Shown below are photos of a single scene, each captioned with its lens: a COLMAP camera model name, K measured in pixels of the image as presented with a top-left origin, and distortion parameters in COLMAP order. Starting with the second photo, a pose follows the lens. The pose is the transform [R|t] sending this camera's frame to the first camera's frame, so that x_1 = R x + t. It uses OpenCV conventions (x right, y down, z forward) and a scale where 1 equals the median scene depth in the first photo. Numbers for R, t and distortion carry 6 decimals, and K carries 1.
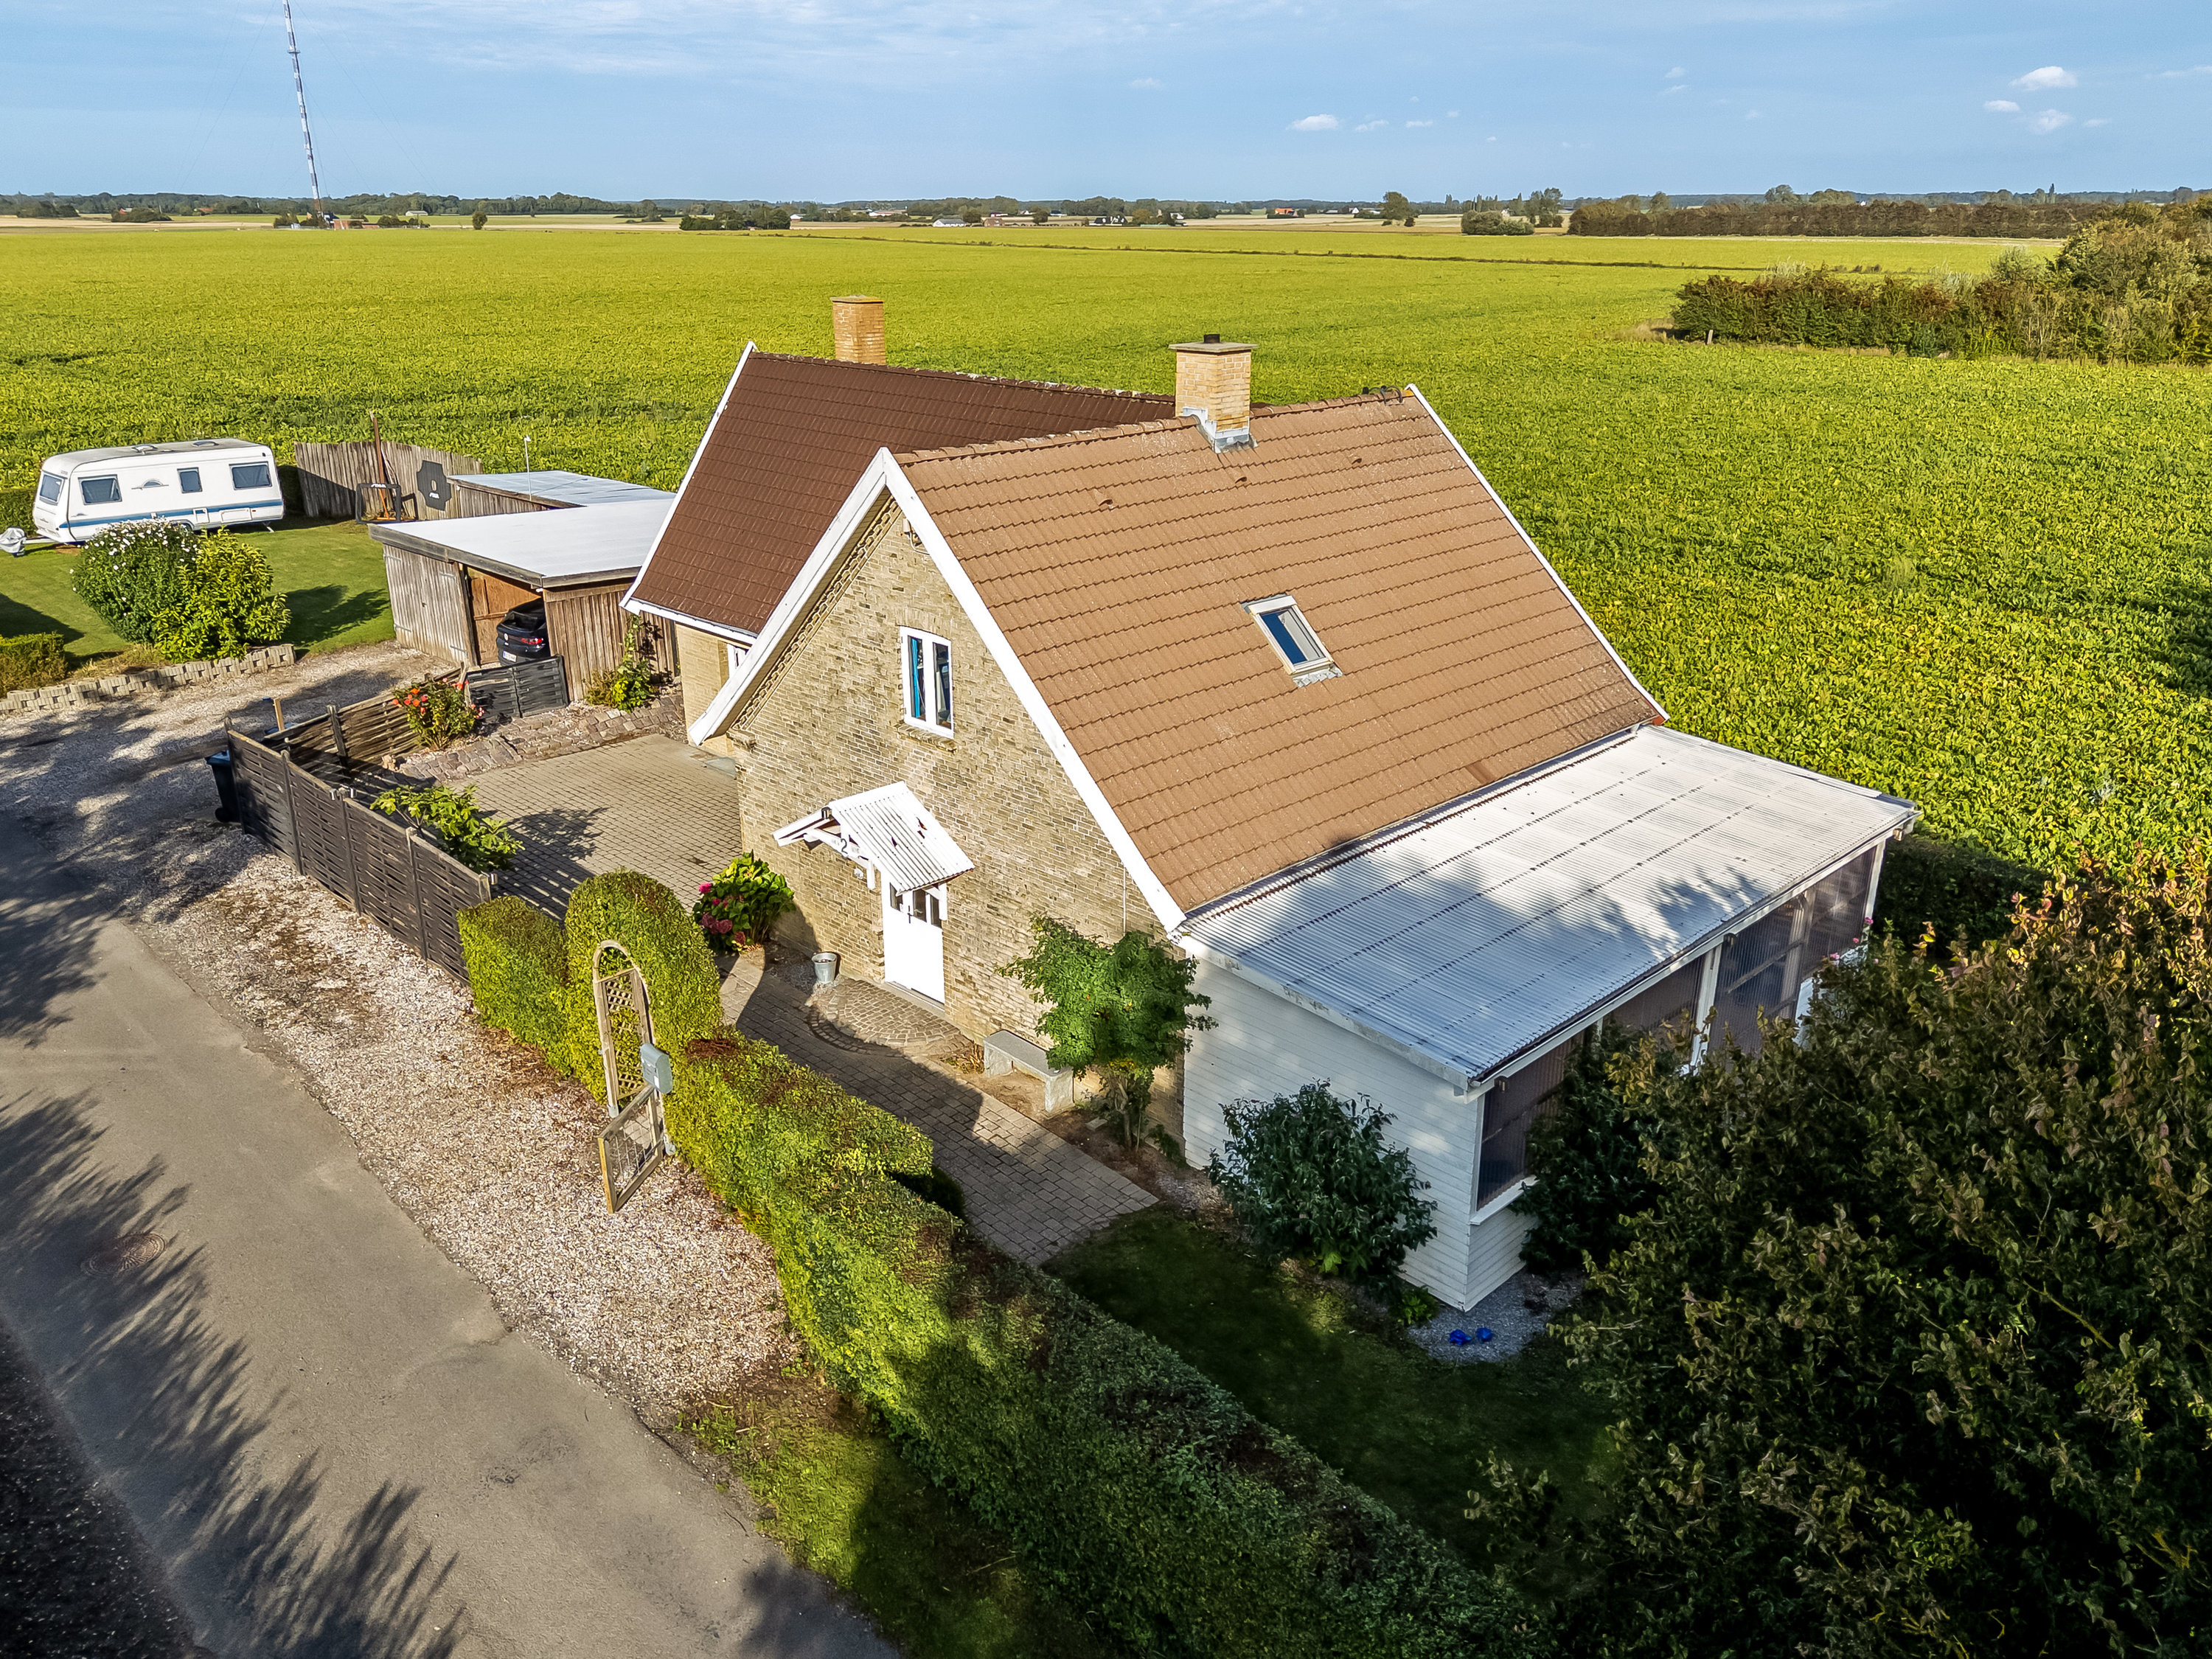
lens RADIAL K [[1667.7, 0, 1110.0], [0, 1667.7, 824.8], [0, 0, 1]] dist [0.086895, -0.092873]
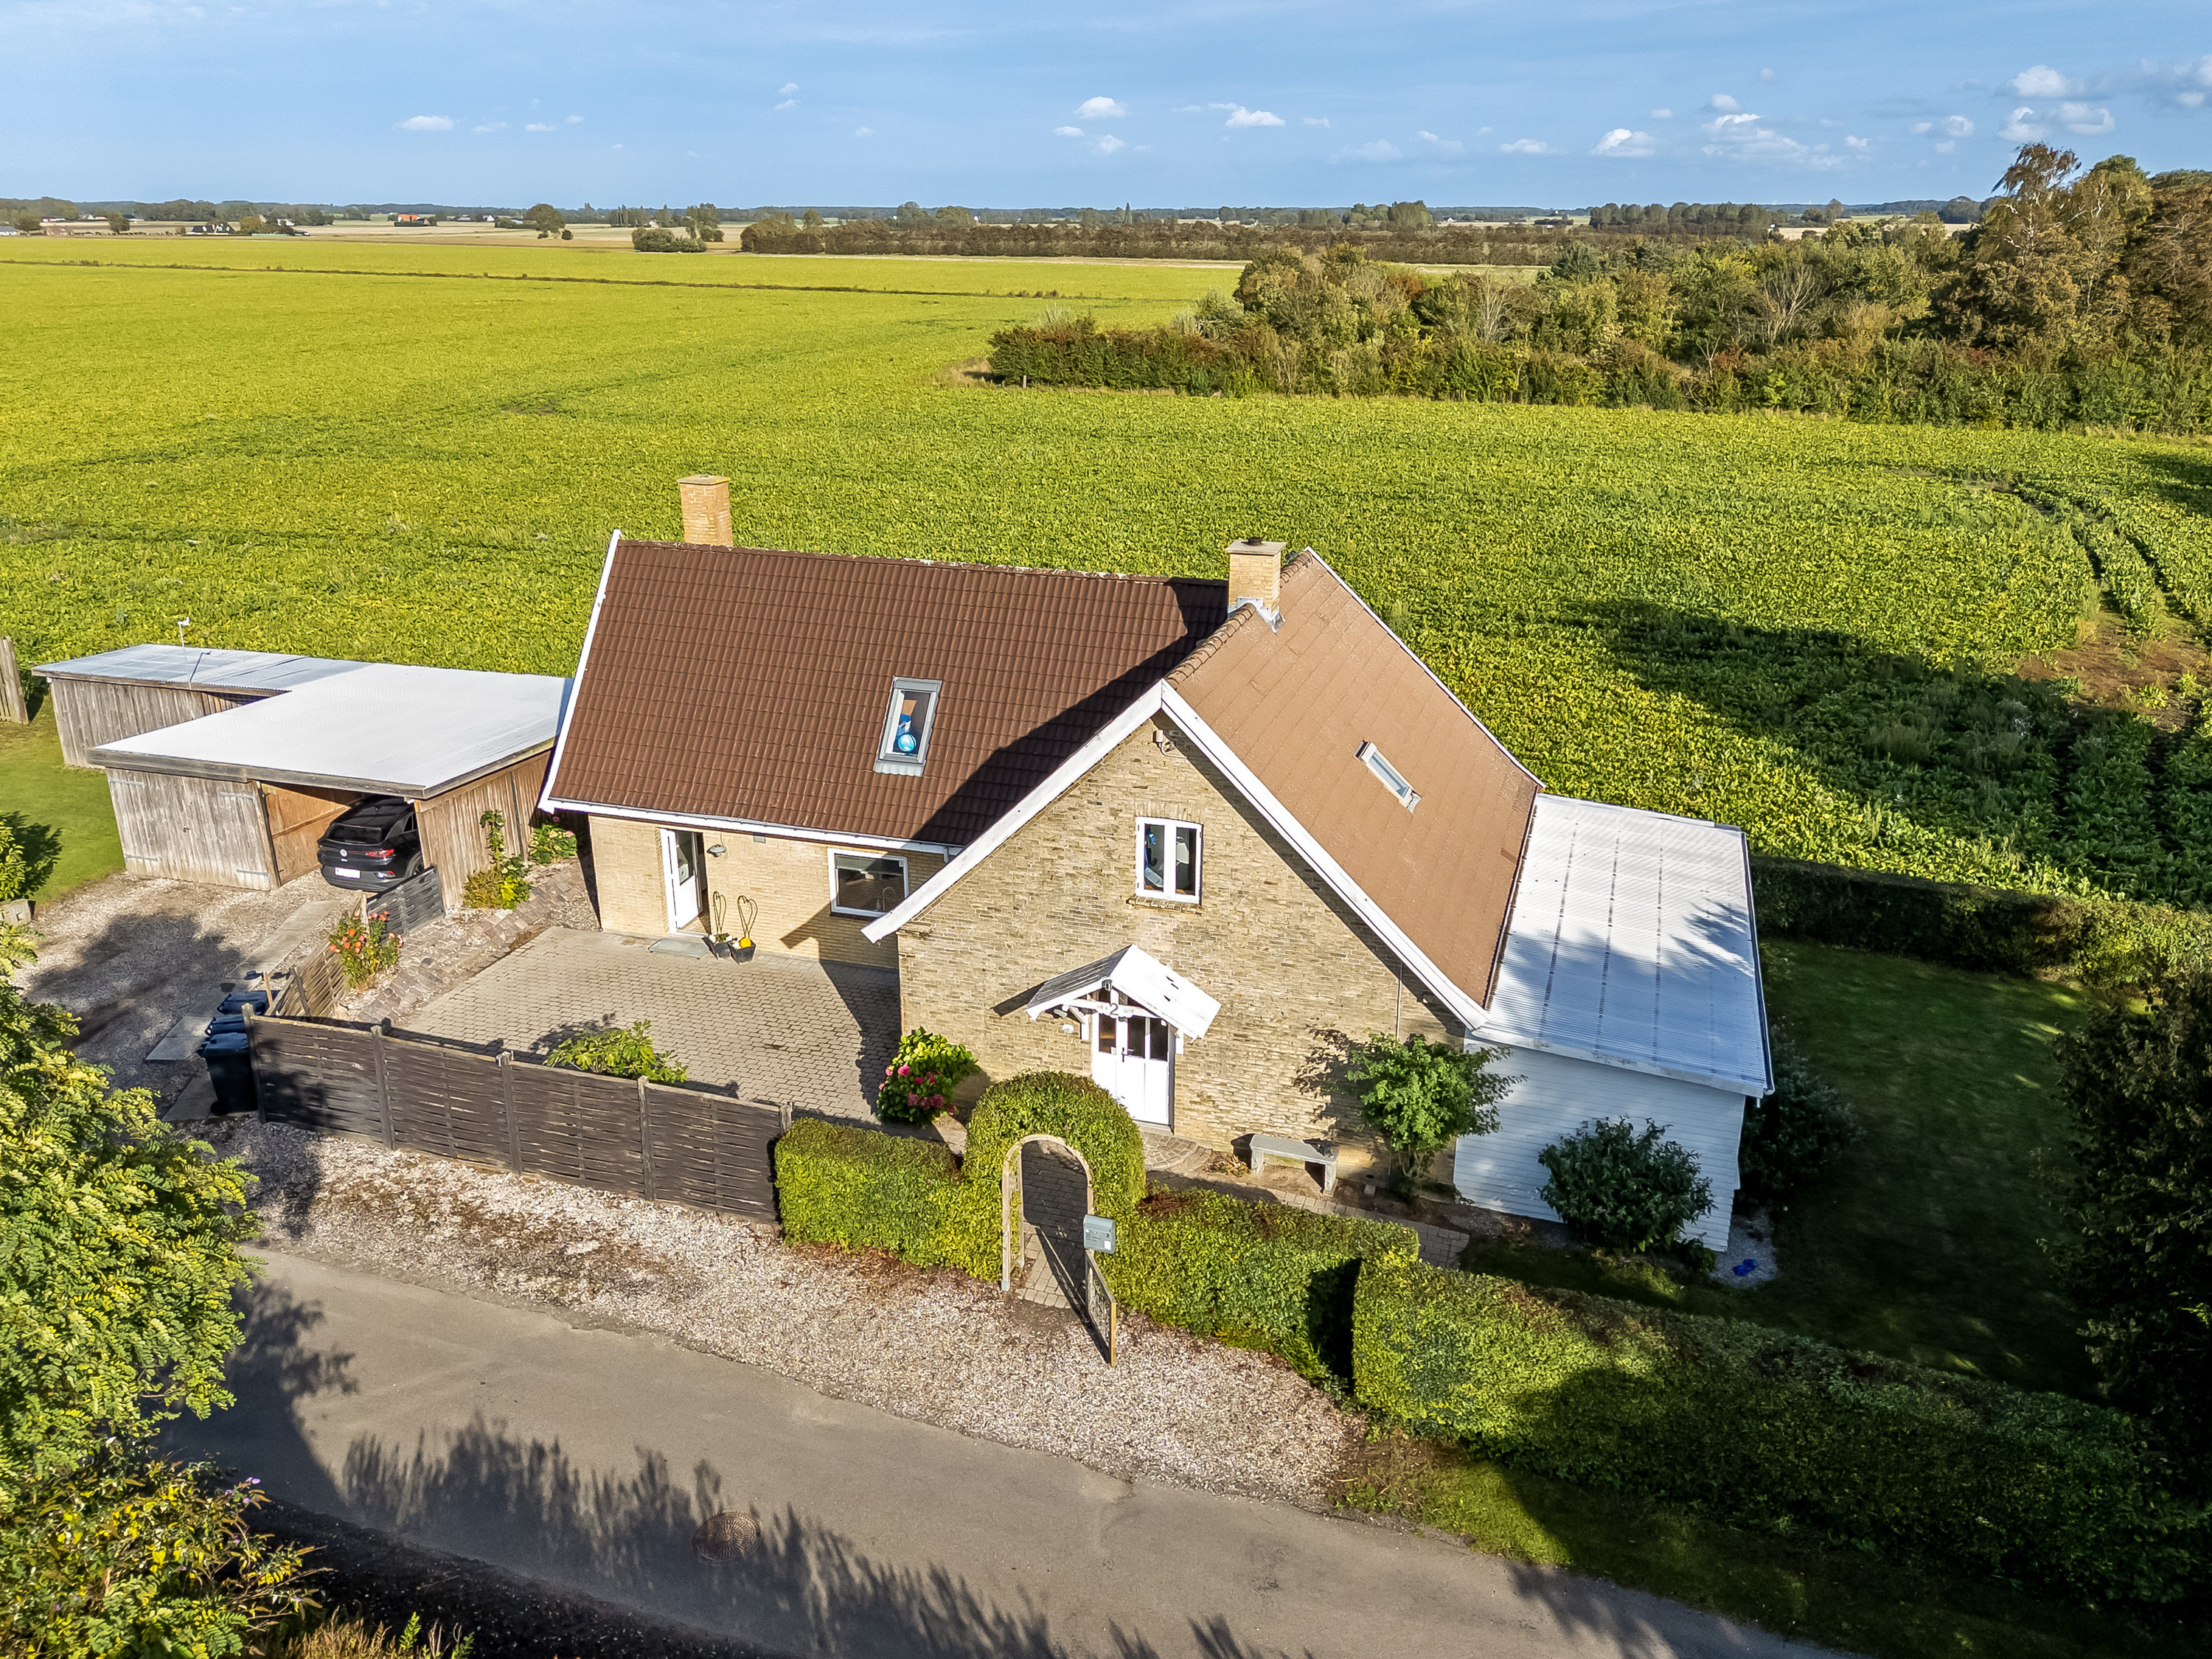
lens RADIAL K [[1667.7, 0, 1110.0], [0, 1667.7, 824.8], [0, 0, 1]] dist [0.086895, -0.092873]
pose [[0.888144, -0.155515, 0.432453, -0.413244], [0.156676, 0.987092, 0.033200, -0.098356], [-0.432034, 0.038269, 0.901045, -0.032573]]
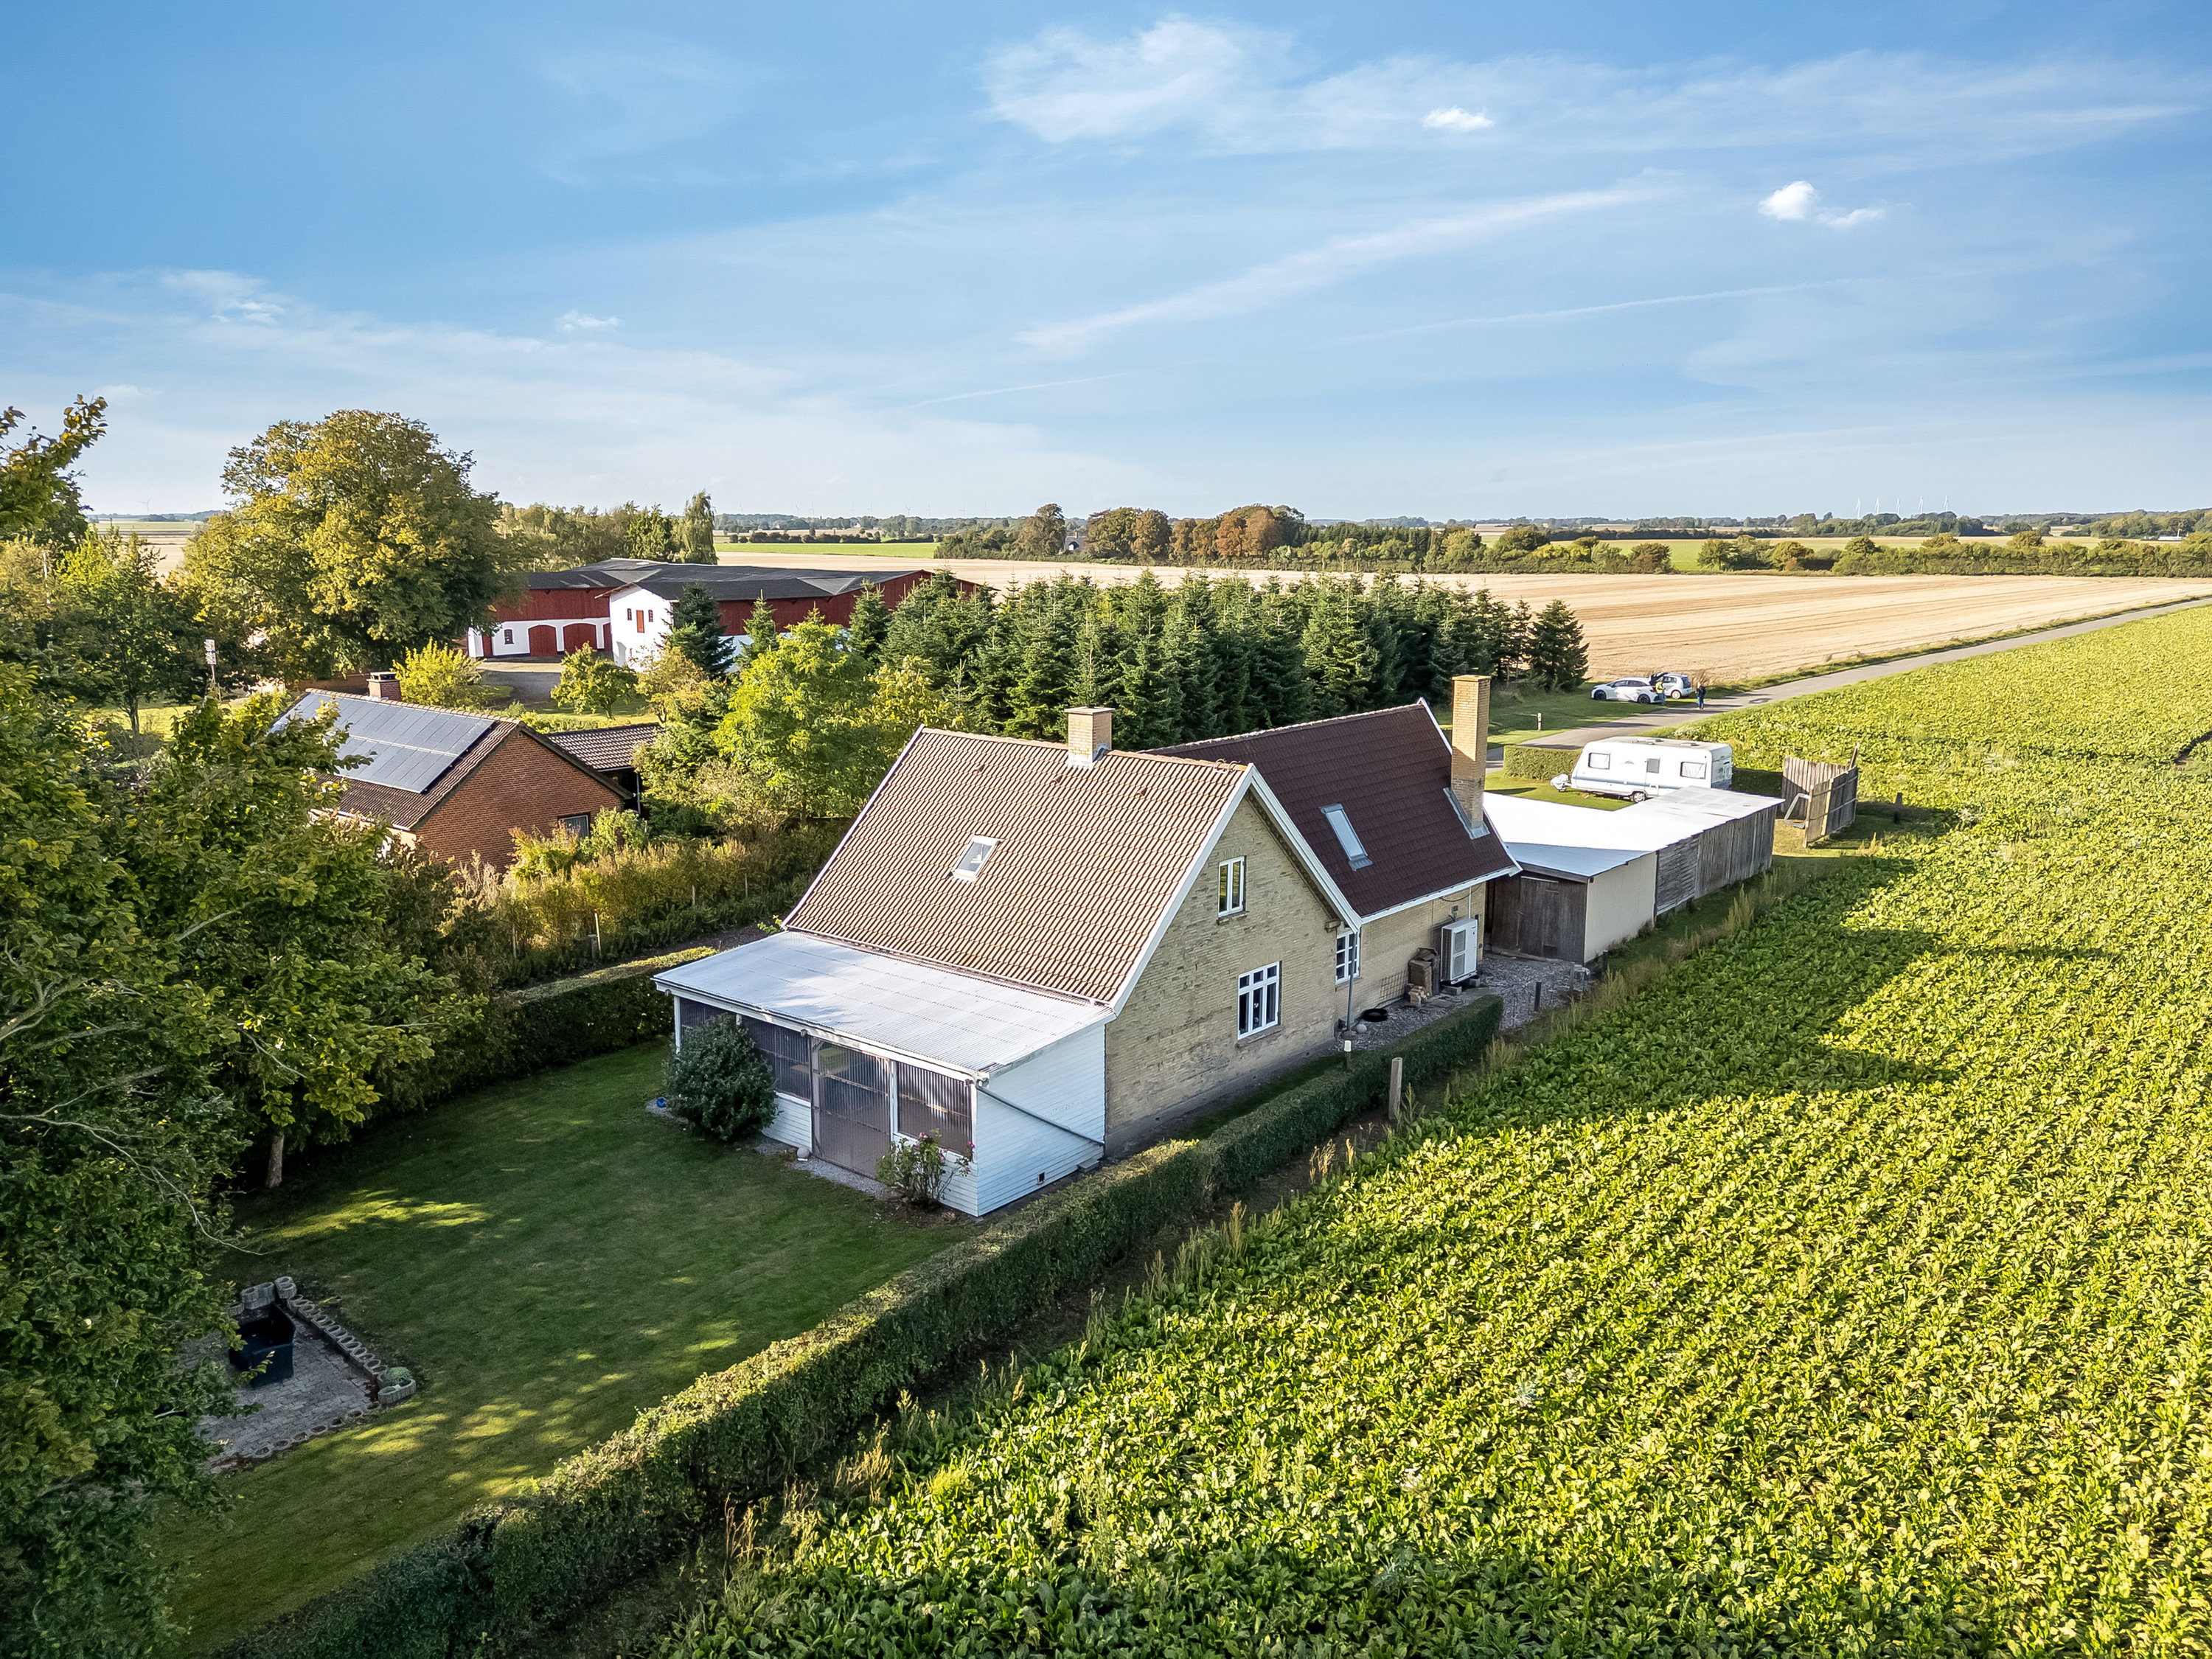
lens RADIAL K [[1667.7, 0, 1110.0], [0, 1667.7, 824.8], [0, 0, 1]] dist [0.086895, -0.092873]
pose [[0.055607, 0.176846, -0.982666, 1.237896], [-0.339569, 0.928872, 0.147950, -0.303922], [0.938936, 0.325456, 0.111703, 0.602785]]
